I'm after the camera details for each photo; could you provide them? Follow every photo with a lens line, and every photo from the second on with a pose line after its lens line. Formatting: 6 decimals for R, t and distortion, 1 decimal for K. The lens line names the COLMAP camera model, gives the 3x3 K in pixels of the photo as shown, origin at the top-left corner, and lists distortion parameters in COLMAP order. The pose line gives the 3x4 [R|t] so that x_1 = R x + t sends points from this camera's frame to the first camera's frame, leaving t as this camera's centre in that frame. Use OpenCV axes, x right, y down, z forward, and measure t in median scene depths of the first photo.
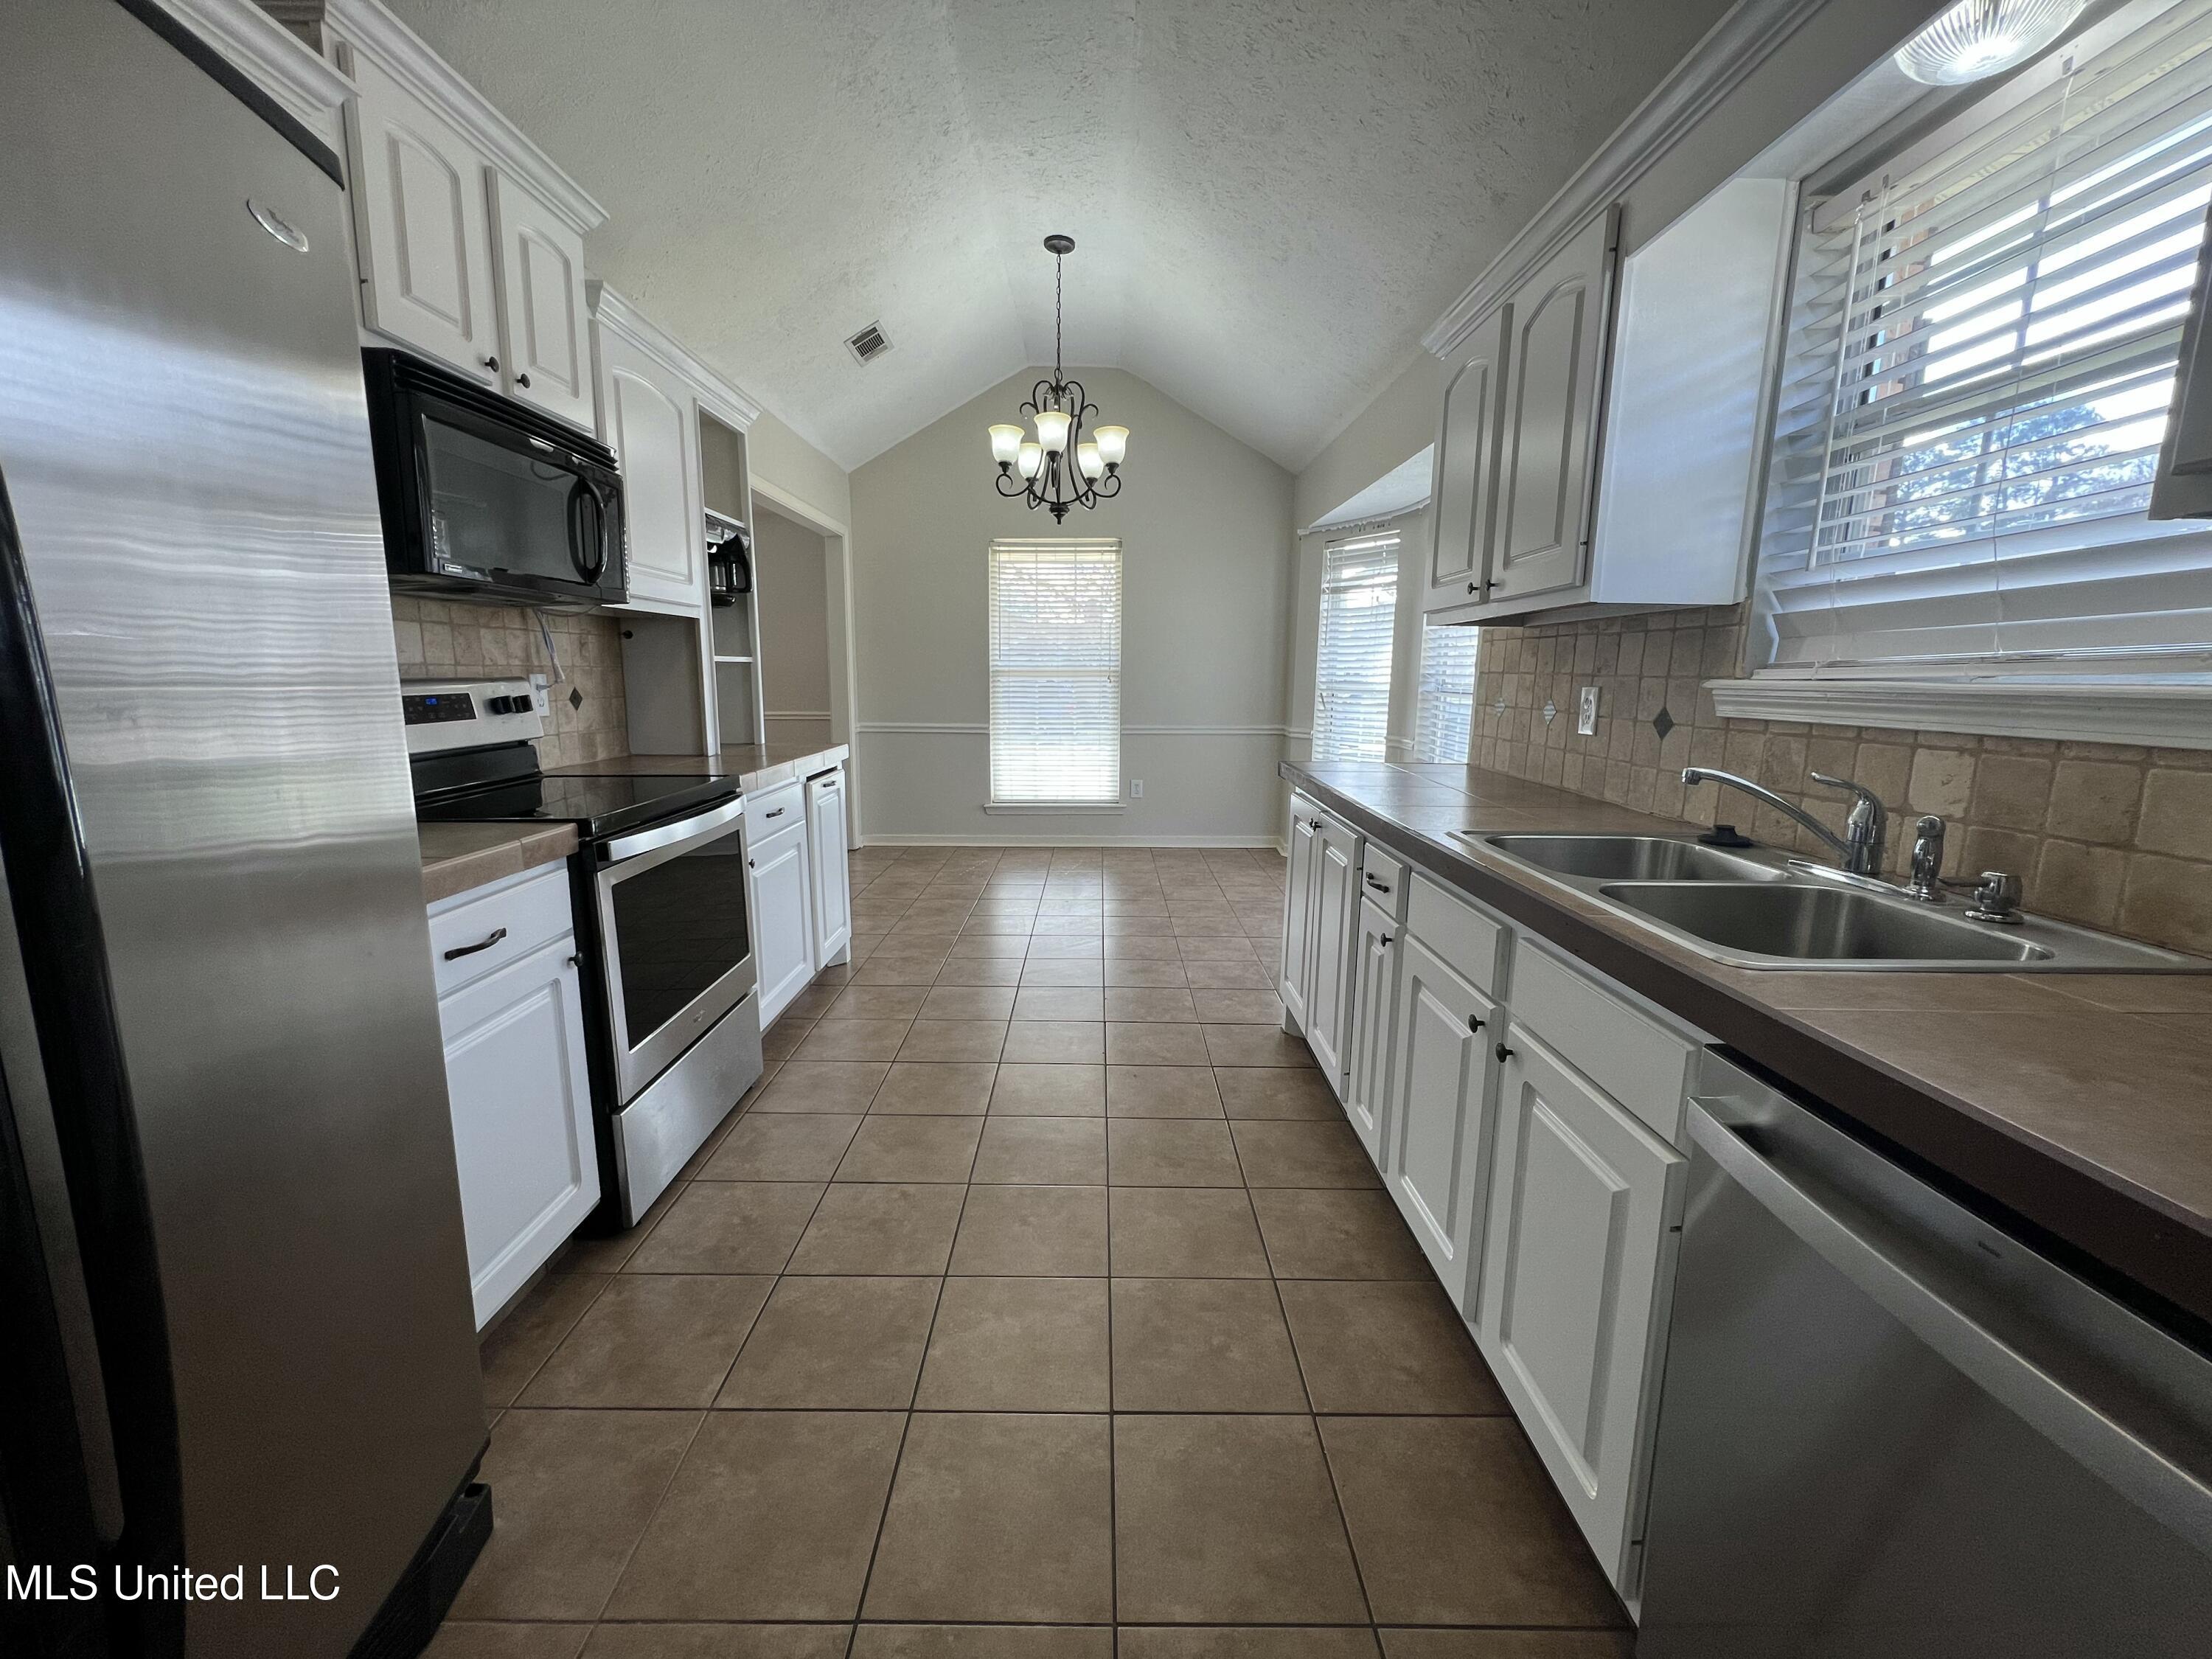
lens RADIAL K [[893.0, 0, 1093.5], [0, 893.0, 824.2], [0, 0, 1]] dist [0.001092, 0.000190]
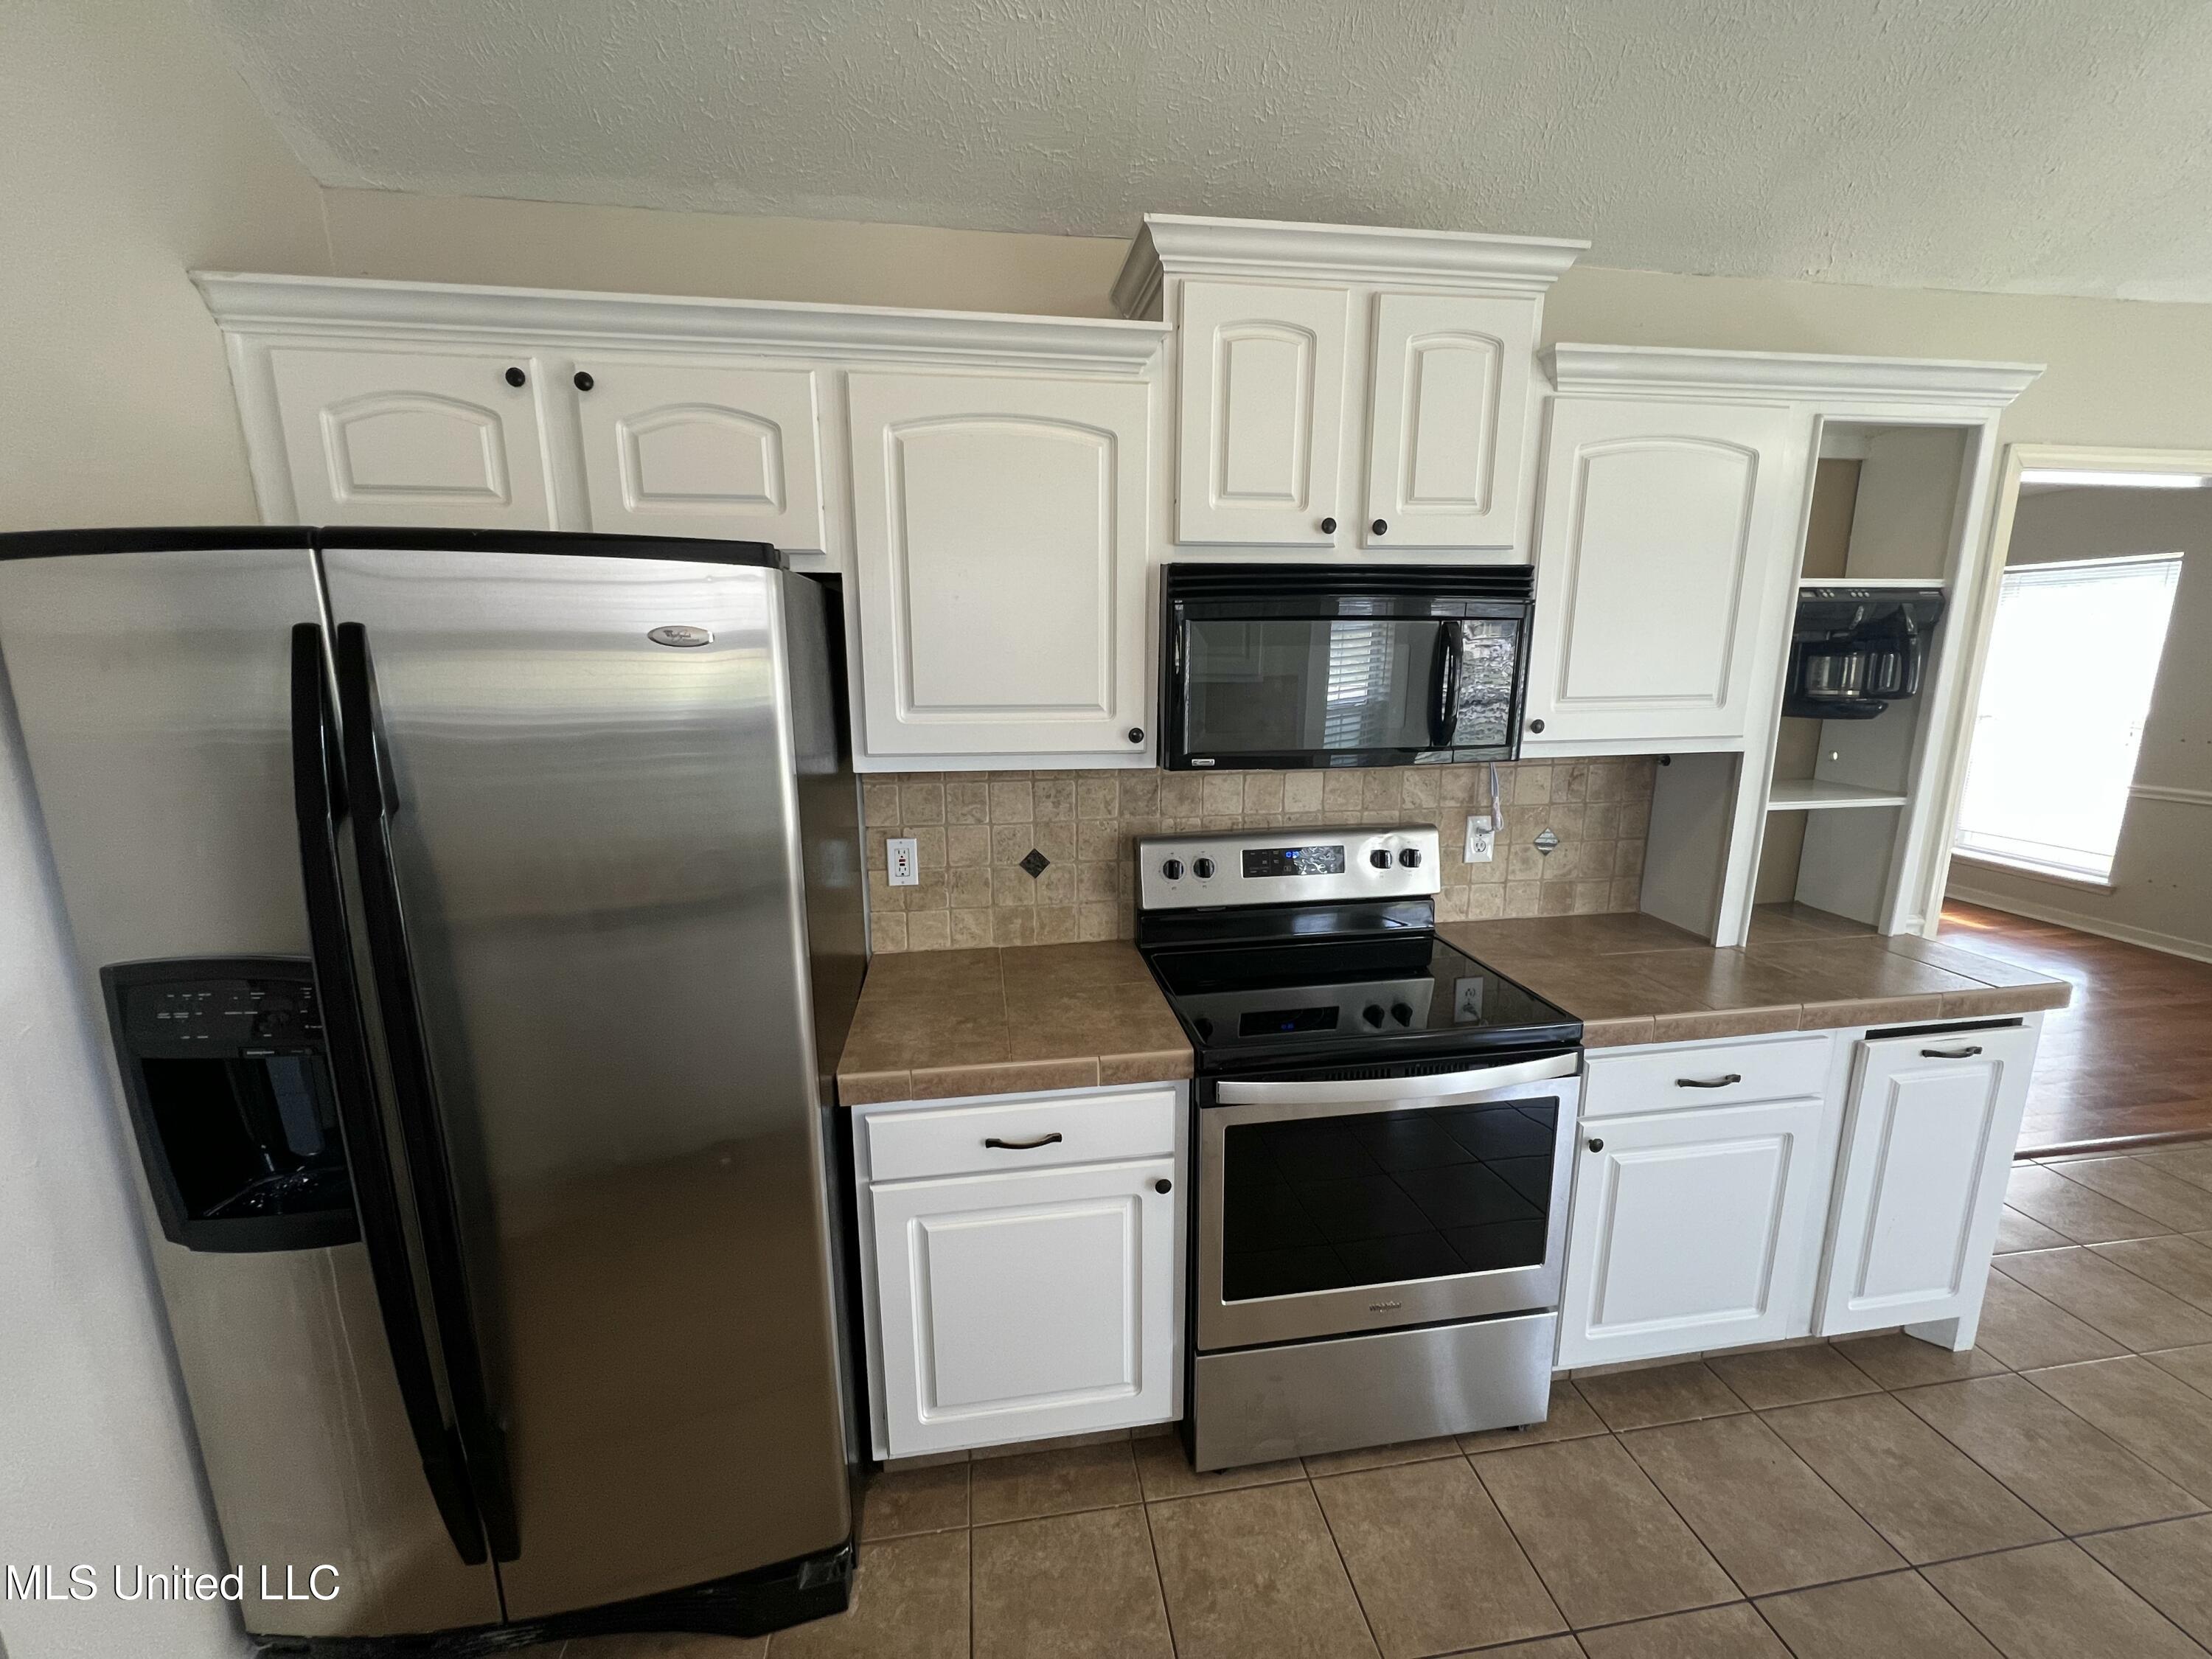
lens RADIAL K [[893.0, 0, 1105.7], [0, 893.0, 824.9], [0, 0, 1]] dist [0.001092, 0.000190]
pose [[0.154235, 0.192956, -0.969009, 0.214952], [-0.160485, 0.972613, 0.168130, -0.310973], [0.974913, 0.129580, 0.180978, 0.607091]]
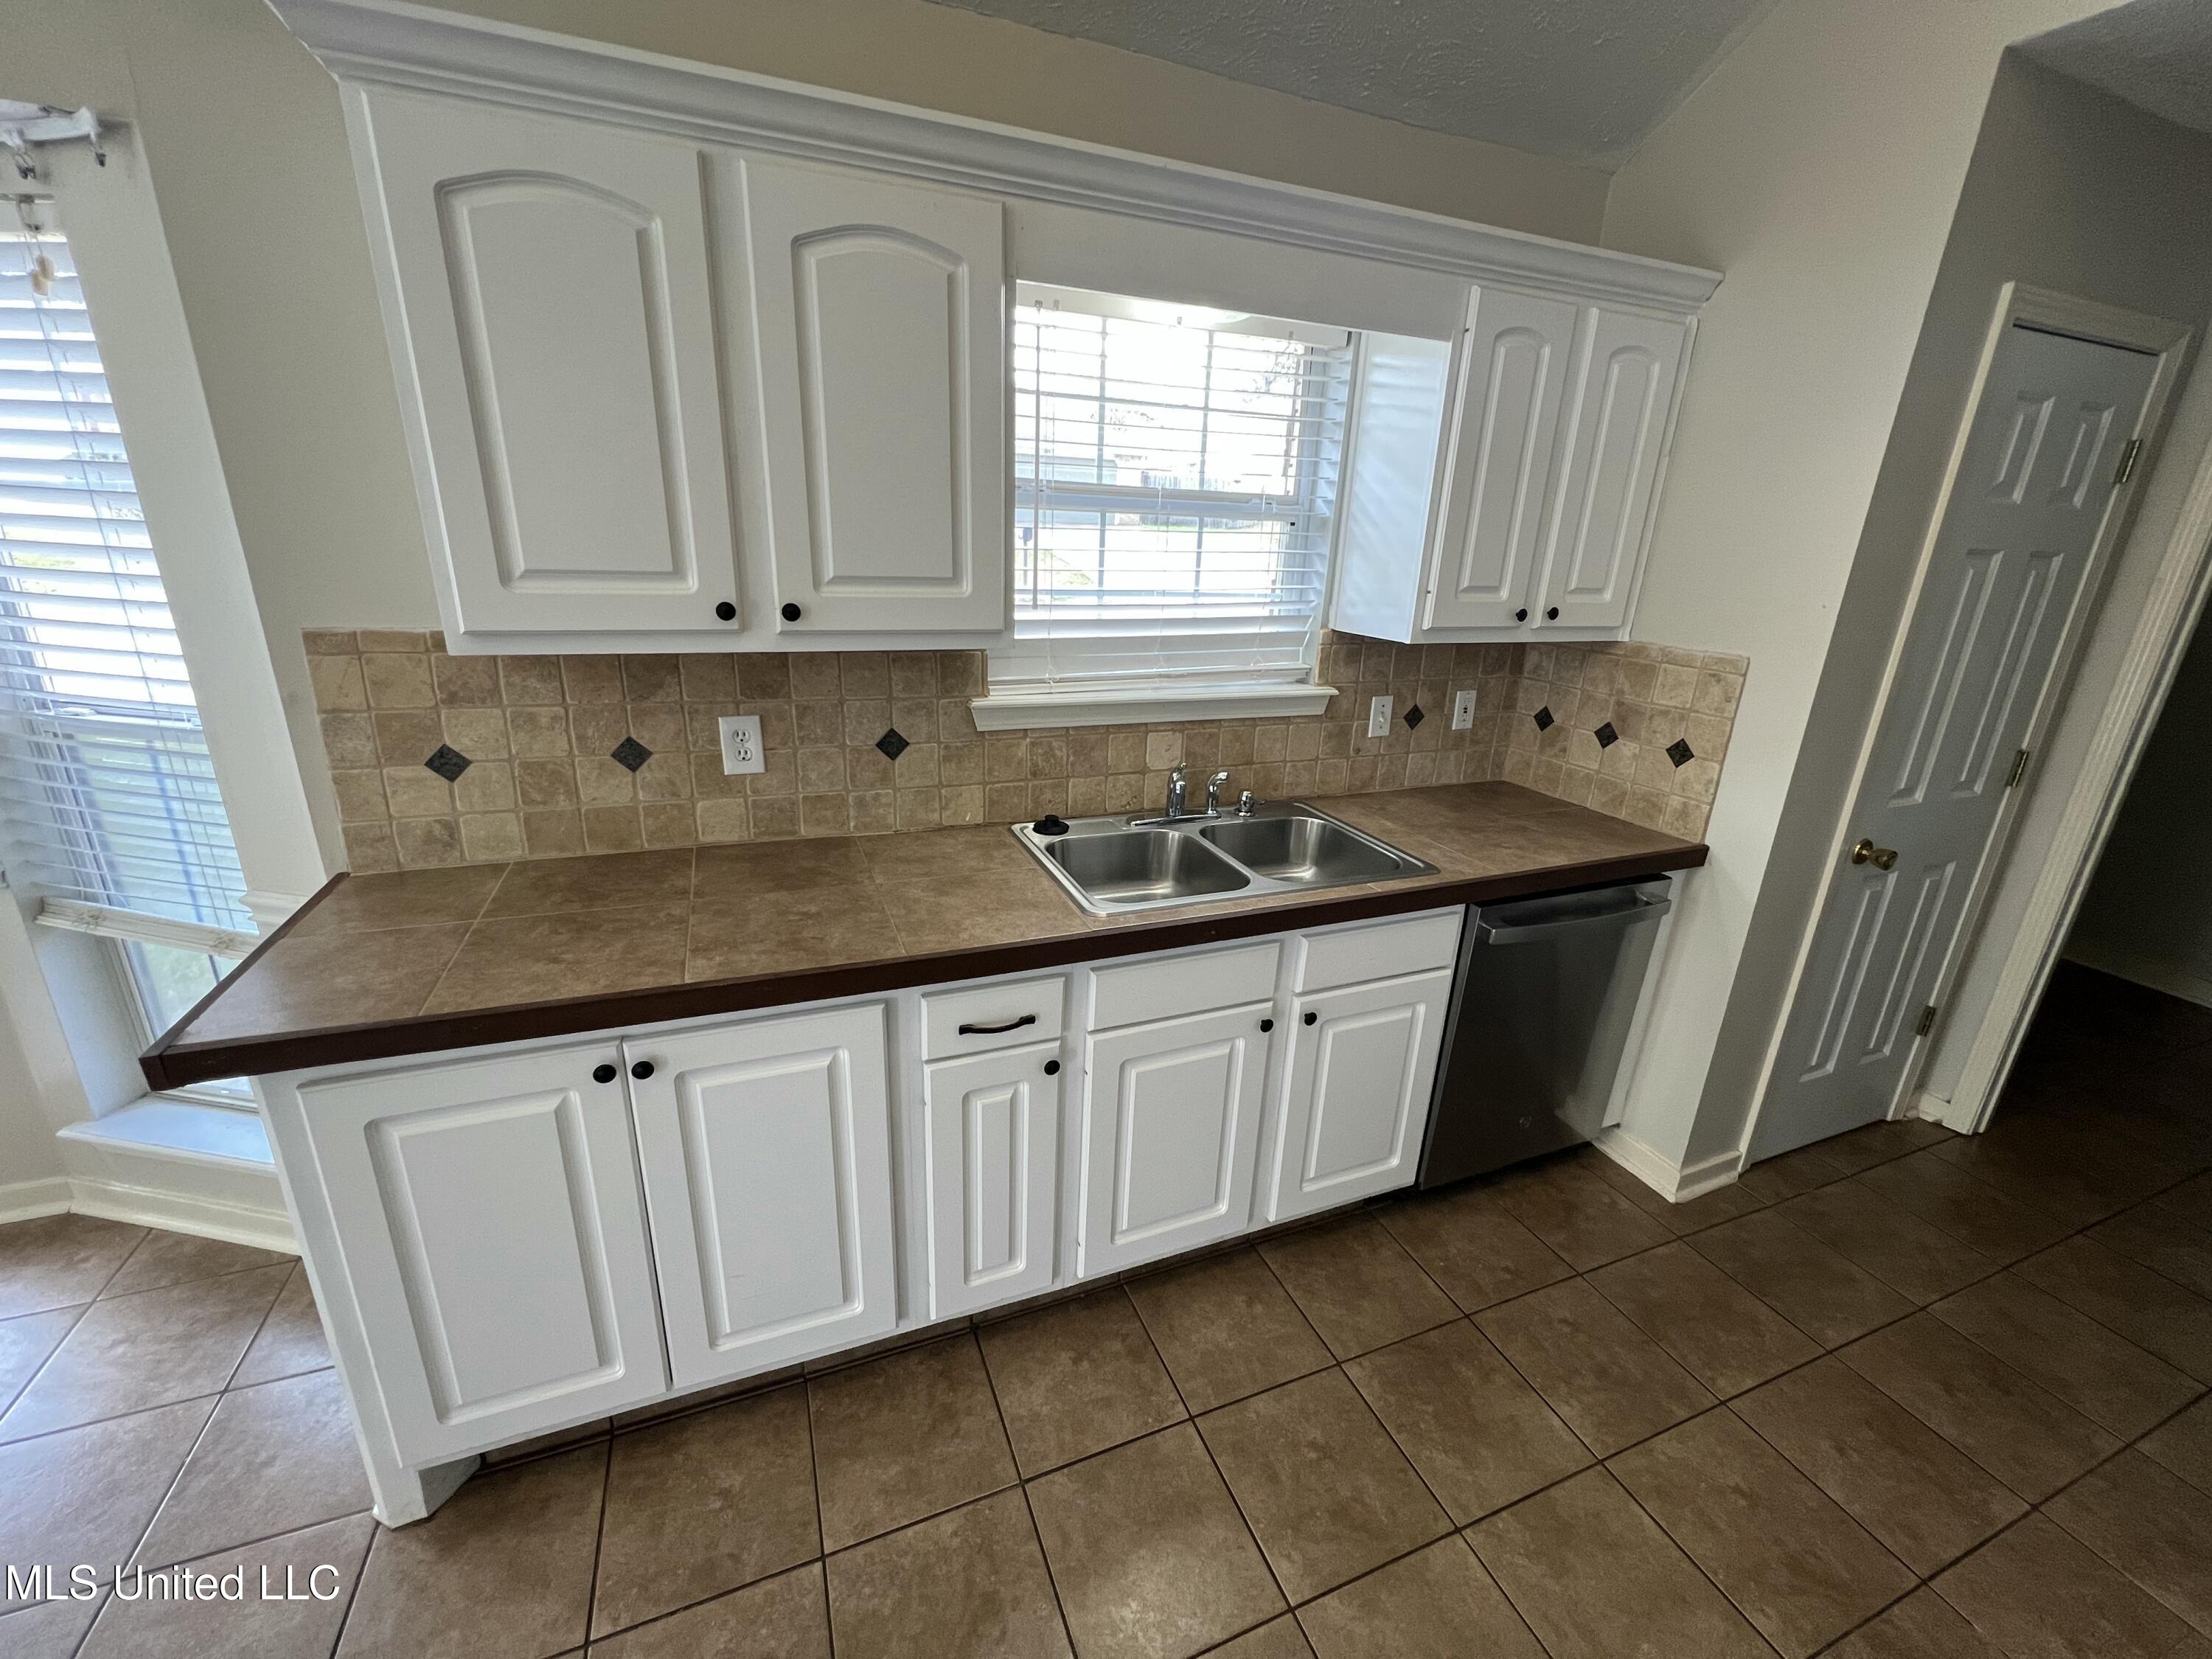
lens RADIAL K [[893.0, 0, 1101.9], [0, 893.0, 822.5], [0, 0, 1]] dist [0.001092, 0.000190]
pose [[-0.380813, -0.310193, 0.871069, -0.327805], [0.114780, 0.918907, 0.377407, -0.362472], [-0.917500, 0.243703, -0.314328, 1.062553]]
